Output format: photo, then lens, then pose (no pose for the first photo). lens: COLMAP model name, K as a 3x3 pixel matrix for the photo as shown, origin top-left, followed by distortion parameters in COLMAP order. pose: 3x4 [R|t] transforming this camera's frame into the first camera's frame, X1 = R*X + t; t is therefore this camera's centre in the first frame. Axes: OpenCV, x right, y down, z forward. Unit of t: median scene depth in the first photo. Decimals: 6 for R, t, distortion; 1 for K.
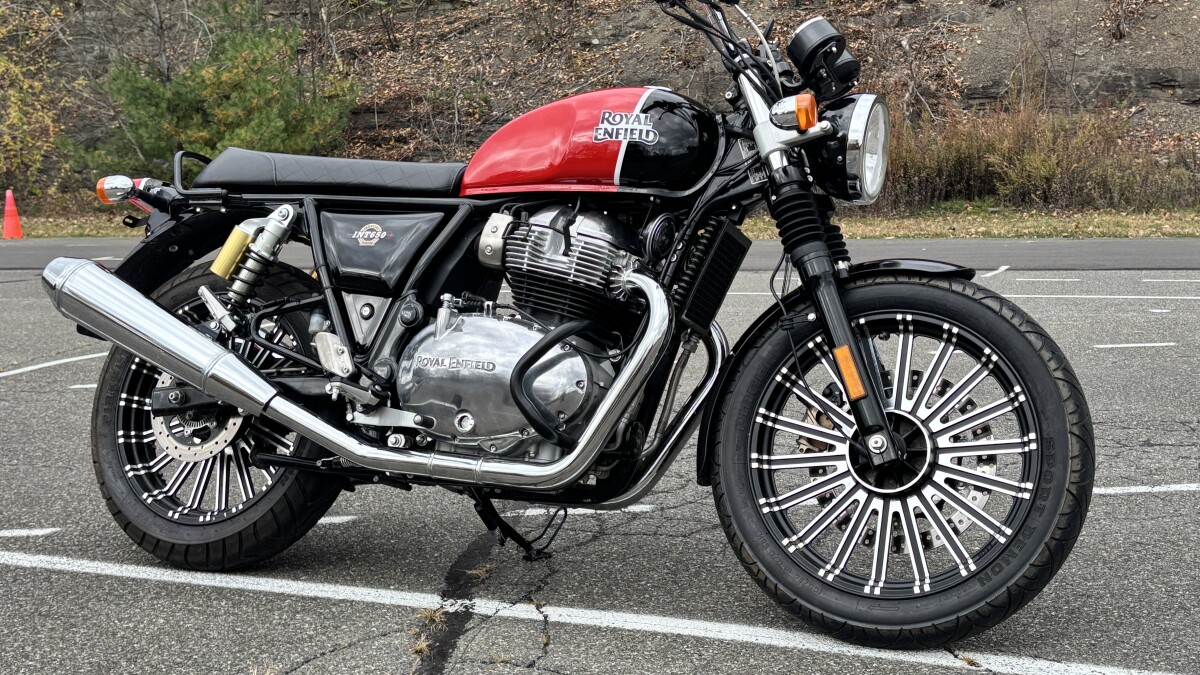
lens RADIAL K [[1465.6, 0, 600.0], [0, 1465.6, 337.5], [0, 0, 1]] dist [0.230022, -0.831448]
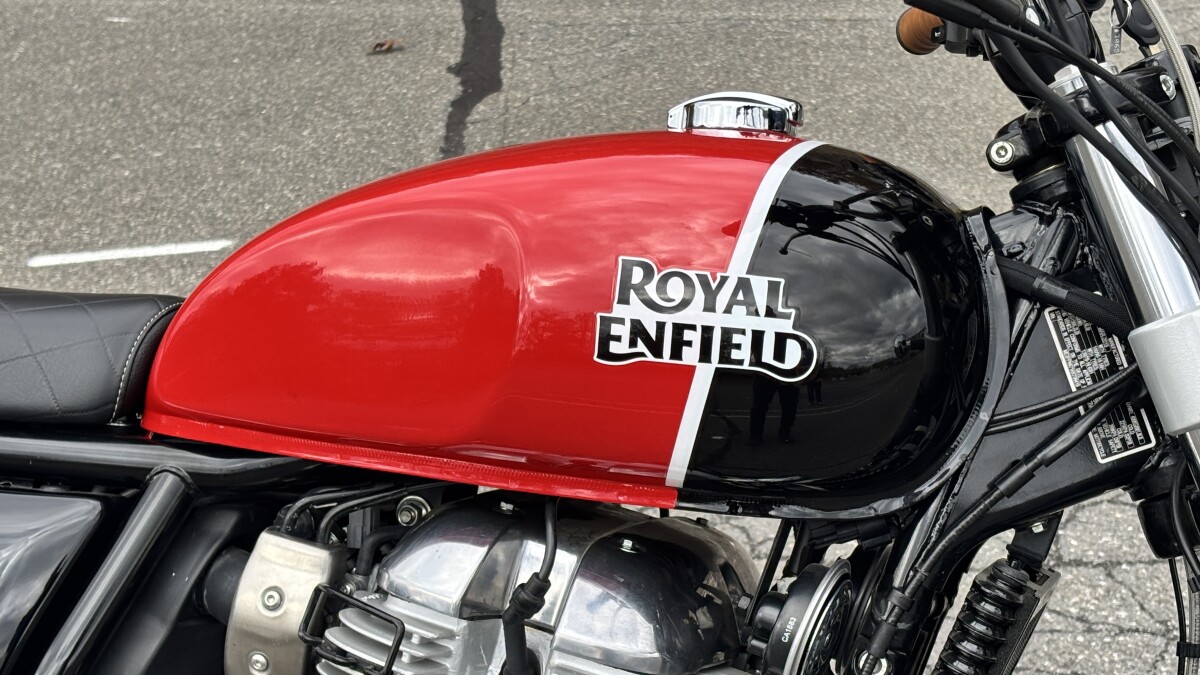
lens RADIAL K [[2167.6, 0, 600.0], [0, 2167.6, 337.5], [0, 0, 1]] dist [0.293038, -1.202295]
pose [[0.990564, -0.060791, 0.122832, -0.058724], [0.032745, 0.975264, 0.218604, -0.236512], [-0.133083, -0.212519, 0.968052, 0.565210]]
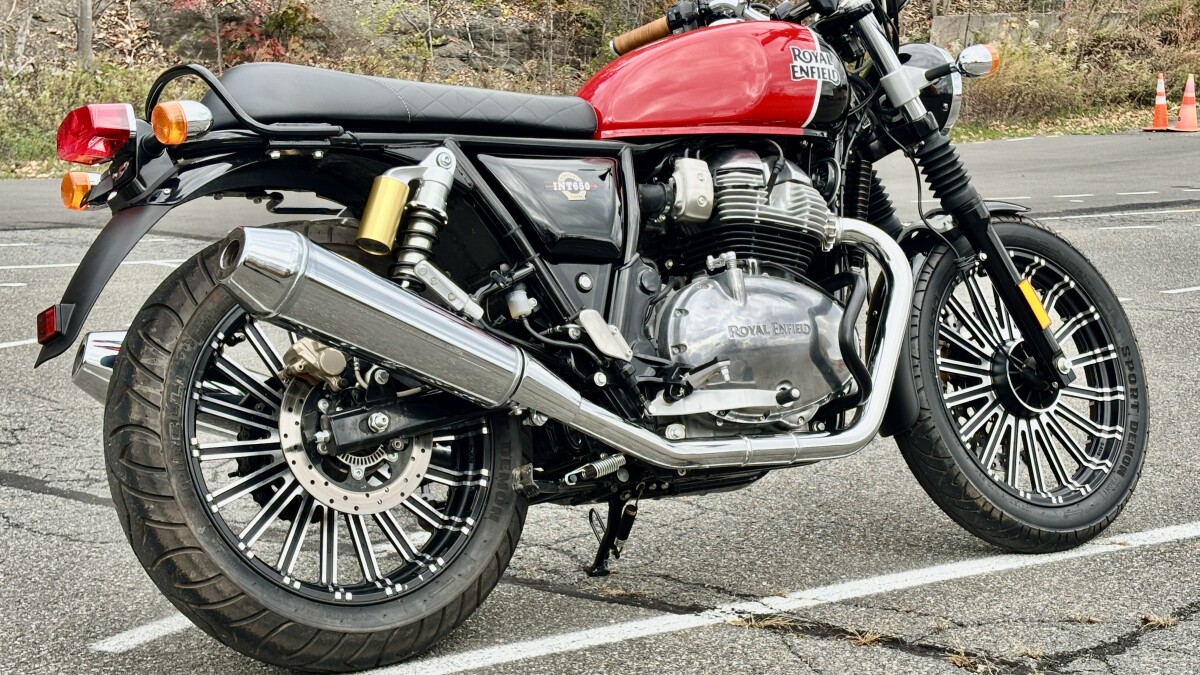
lens RADIAL K [[2070.1, 0, 600.0], [0, 2070.1, 337.5], [0, 0, 1]] dist [0.283887, -1.028320]
pose [[0.493155, -0.073190, 0.866857, -1.200660], [0.073765, 0.996384, 0.042161, -0.036813], [-0.866808, 0.043152, 0.496771, 0.466400]]
